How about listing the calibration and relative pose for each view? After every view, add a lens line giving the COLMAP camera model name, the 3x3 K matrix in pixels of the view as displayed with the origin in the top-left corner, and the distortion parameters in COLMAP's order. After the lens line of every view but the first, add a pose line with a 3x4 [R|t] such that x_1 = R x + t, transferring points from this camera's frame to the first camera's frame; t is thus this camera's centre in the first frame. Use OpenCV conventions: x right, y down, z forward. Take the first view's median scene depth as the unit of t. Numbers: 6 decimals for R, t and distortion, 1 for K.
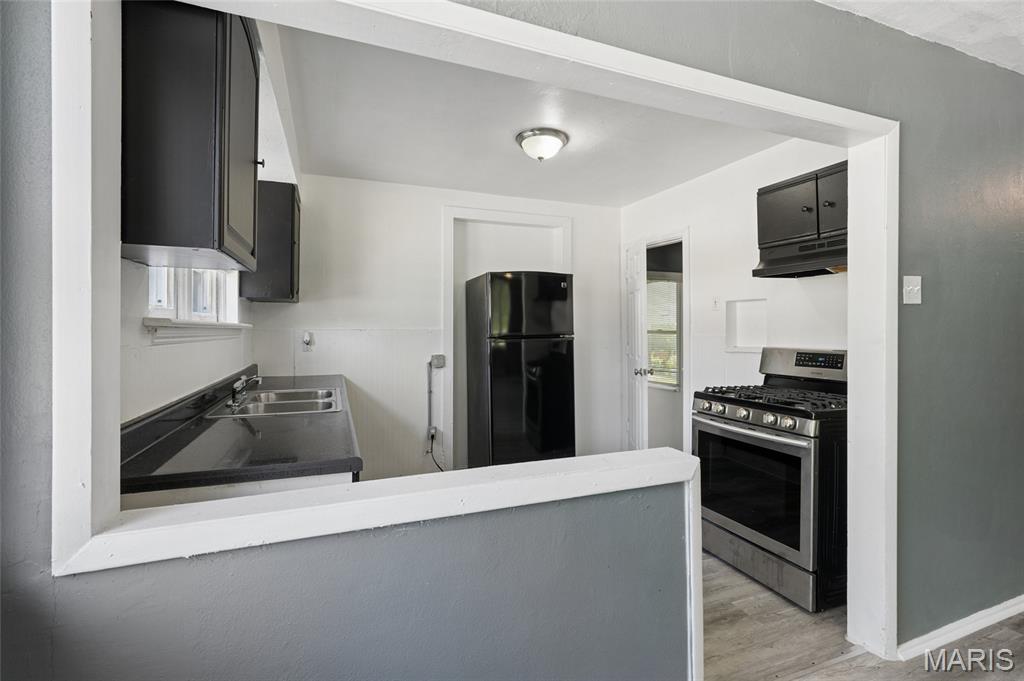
lens RADIAL K [[464.9, 0, 513.5], [0, 464.9, 331.8], [0, 0, 1]] dist [-0.005211, 0.002964]
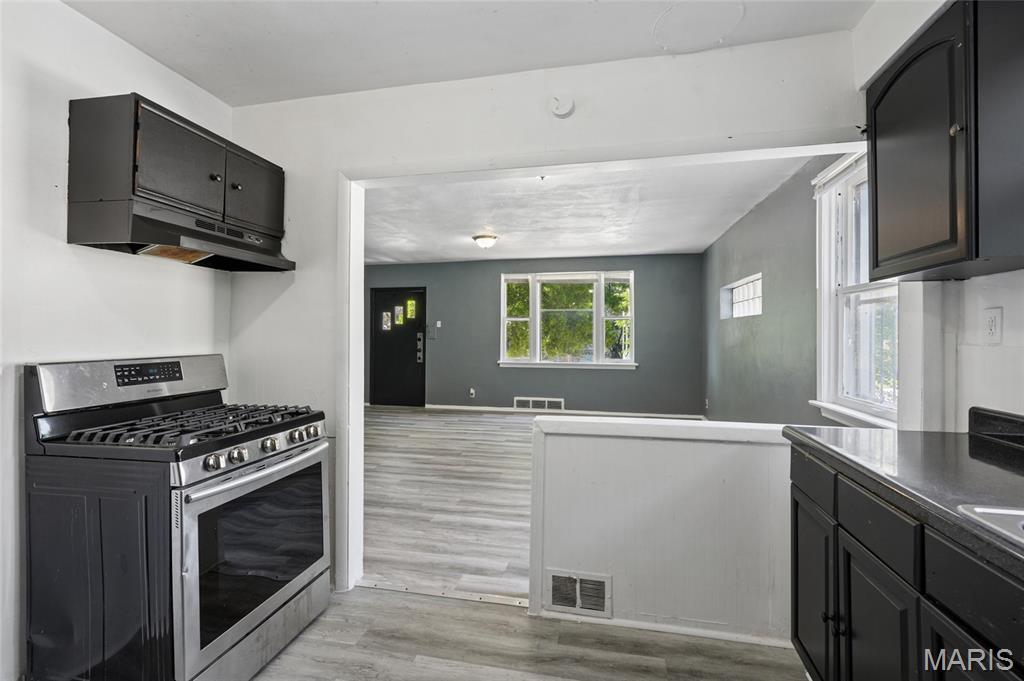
lens RADIAL K [[464.9, 0, 507.7], [0, 464.9, 334.2], [0, 0, 1]] dist [-0.005211, 0.002964]
pose [[-0.833510, -0.003372, 0.552494, -0.216944], [-0.001113, 0.999990, 0.004424, -0.002772], [-0.552503, 0.003072, -0.833505, 1.359341]]
